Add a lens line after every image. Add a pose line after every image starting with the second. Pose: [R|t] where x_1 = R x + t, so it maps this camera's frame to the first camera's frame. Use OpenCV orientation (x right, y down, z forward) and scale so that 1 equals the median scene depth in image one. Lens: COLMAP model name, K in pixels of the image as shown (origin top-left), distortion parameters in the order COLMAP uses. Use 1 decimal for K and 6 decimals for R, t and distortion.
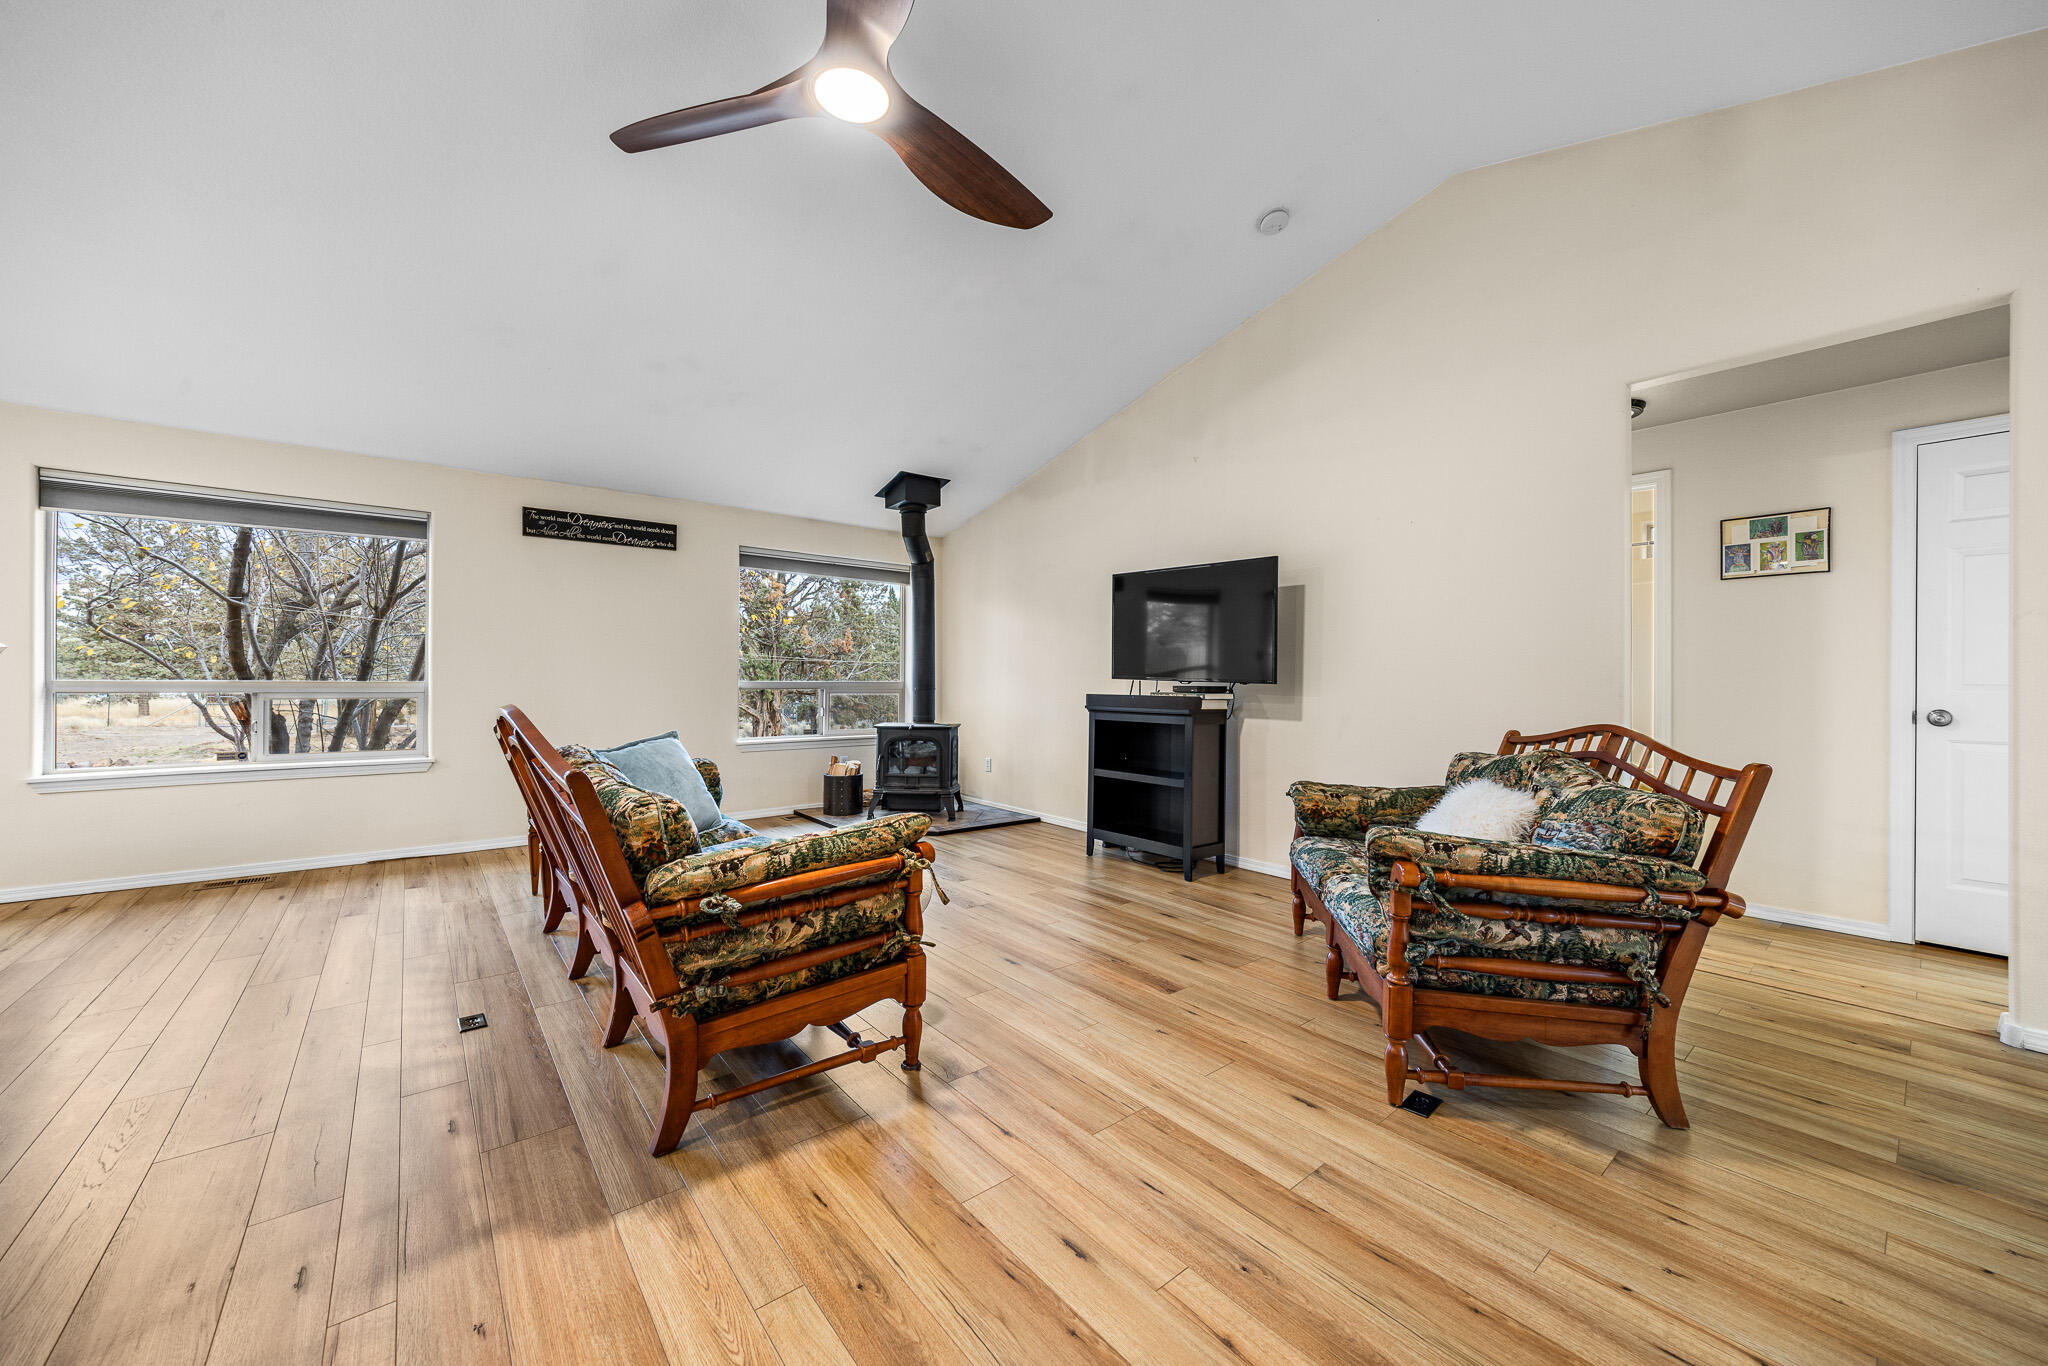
lens RADIAL K [[758.8, 0, 1035.1], [0, 758.8, 681.5], [0, 0, 1]] dist [0.001859, 0.000429]
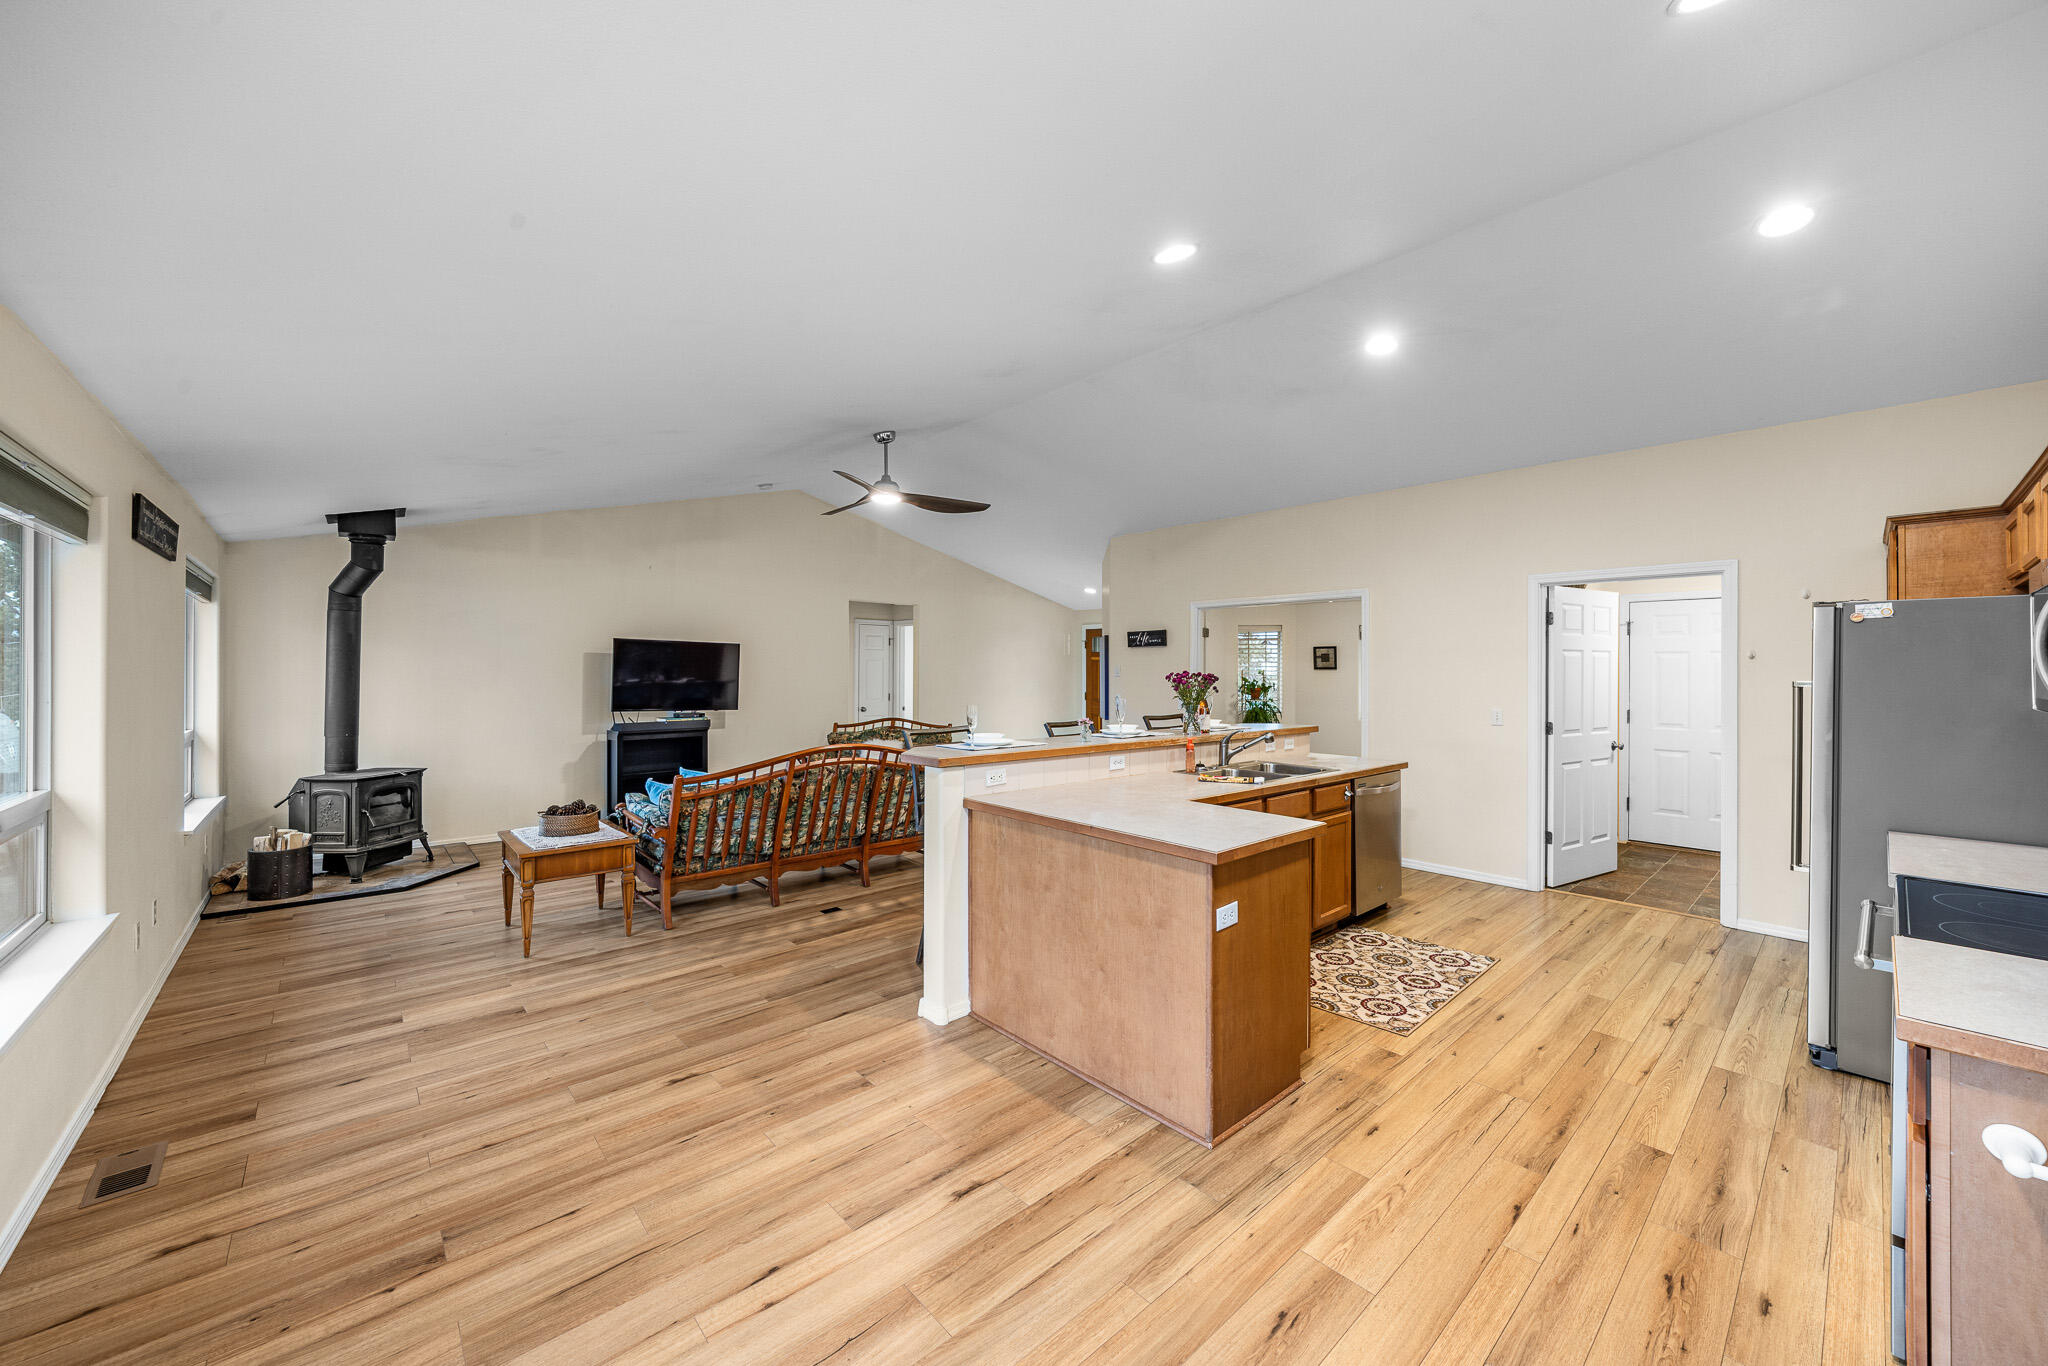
lens RADIAL K [[758.8, 0, 1015.1], [0, 758.8, 676.2], [0, 0, 1]] dist [0.001859, 0.000429]
pose [[-0.029005, -0.009210, 0.999537, -2.523215], [-0.006177, 0.999940, 0.009034, -0.155823], [-0.999560, -0.005912, -0.029060, 0.542560]]
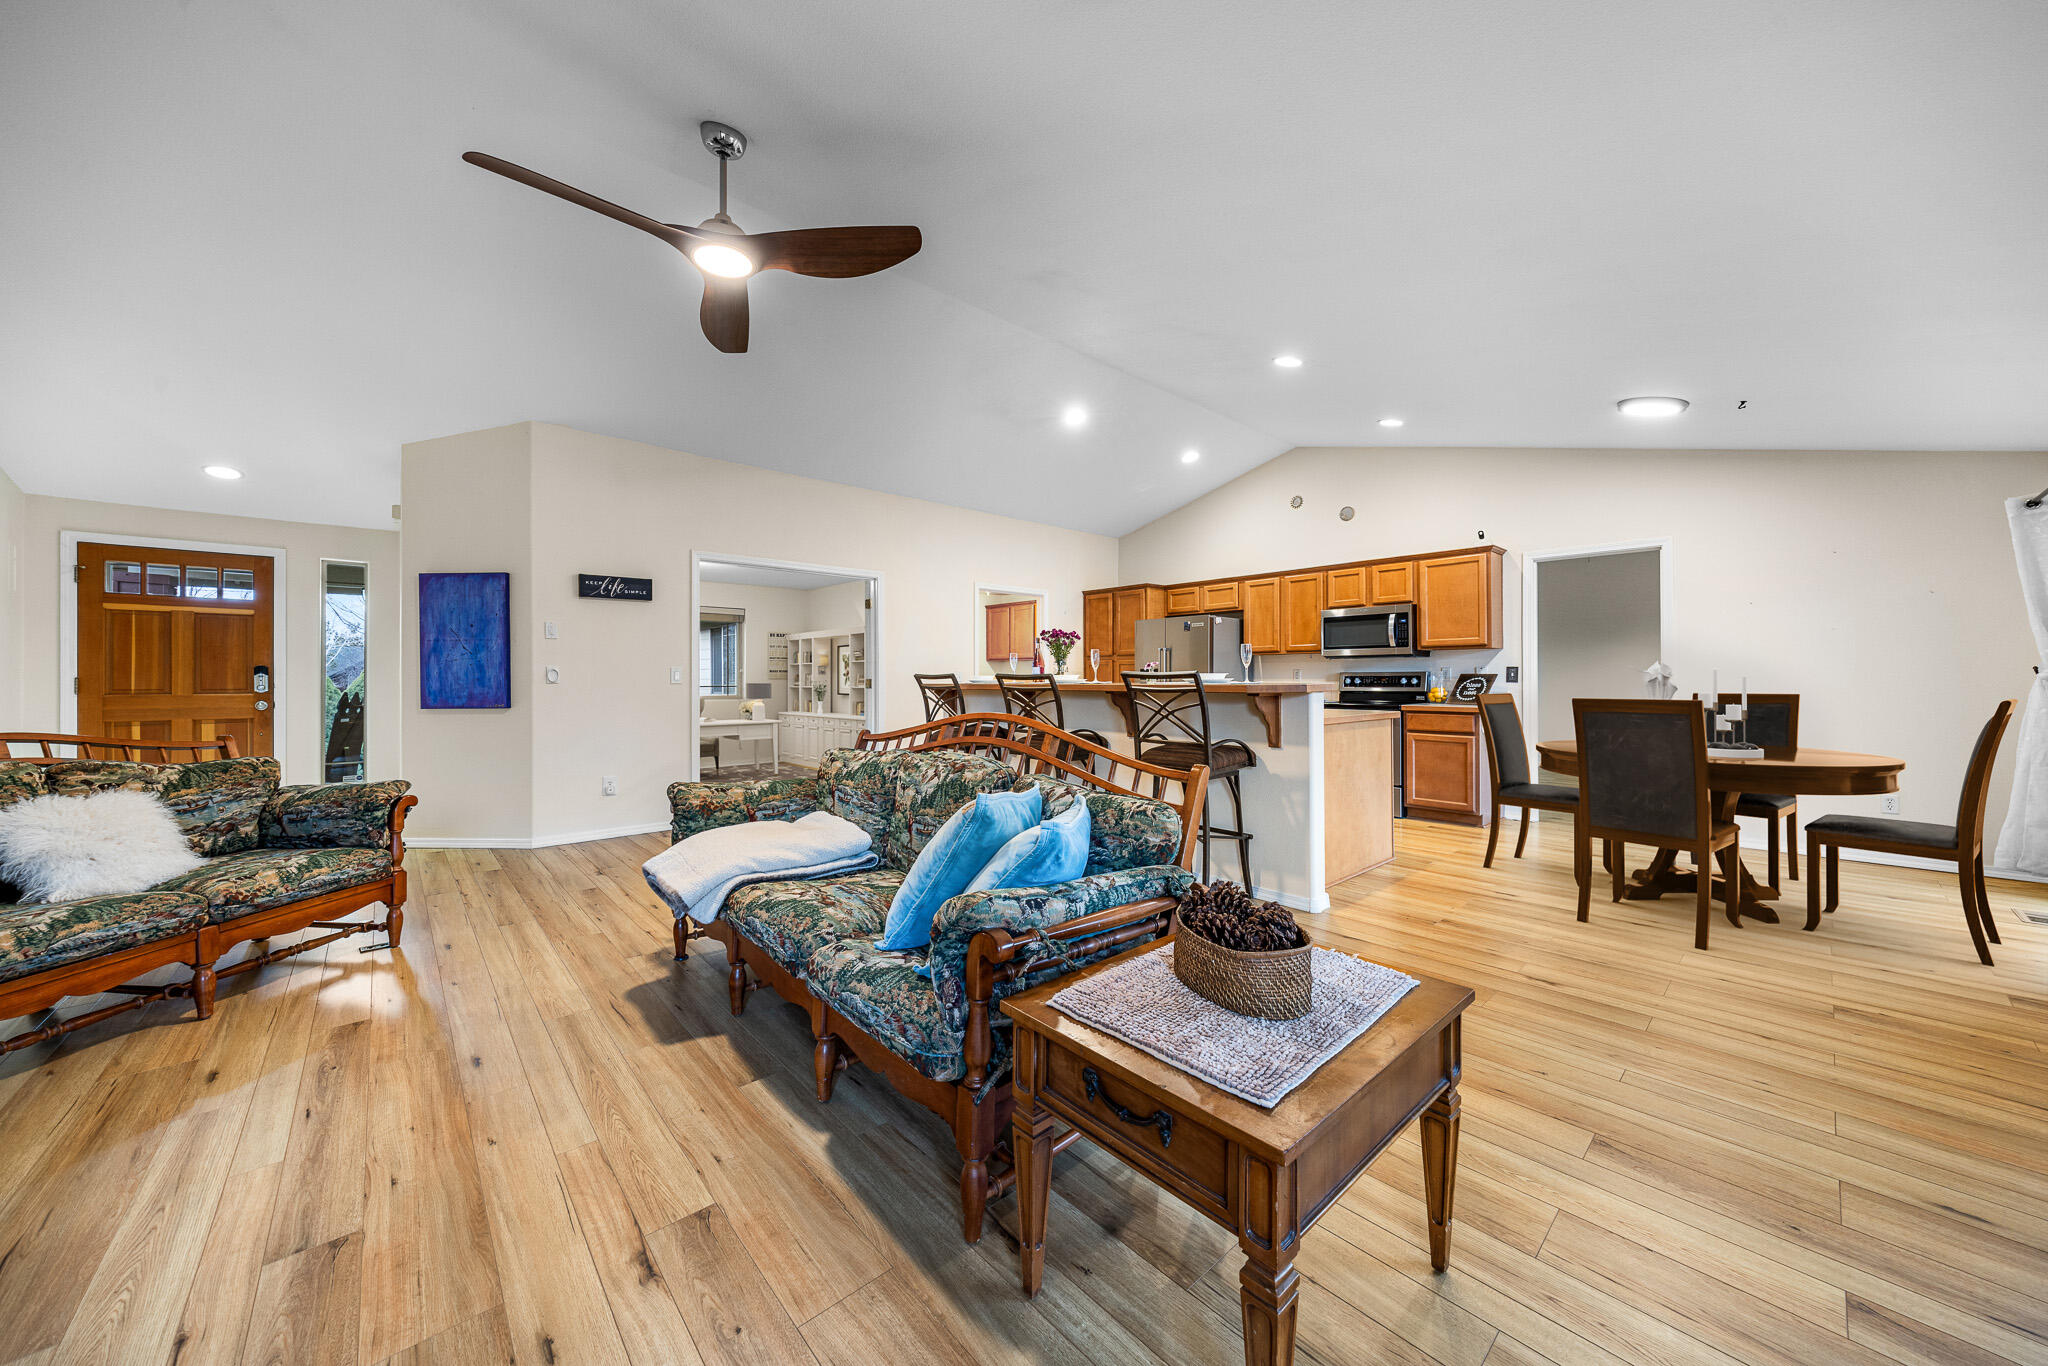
lens RADIAL K [[710.0, 0, 1018.8], [0, 710.0, 676.7], [0, 0, 1]] dist [0.000117, 0.000071]
pose [[-0.999586, 0.000624, -0.028773, -0.607909], [0.000788, 0.999983, -0.005707, -0.009881], [0.028769, -0.005728, -0.999570, 2.029839]]
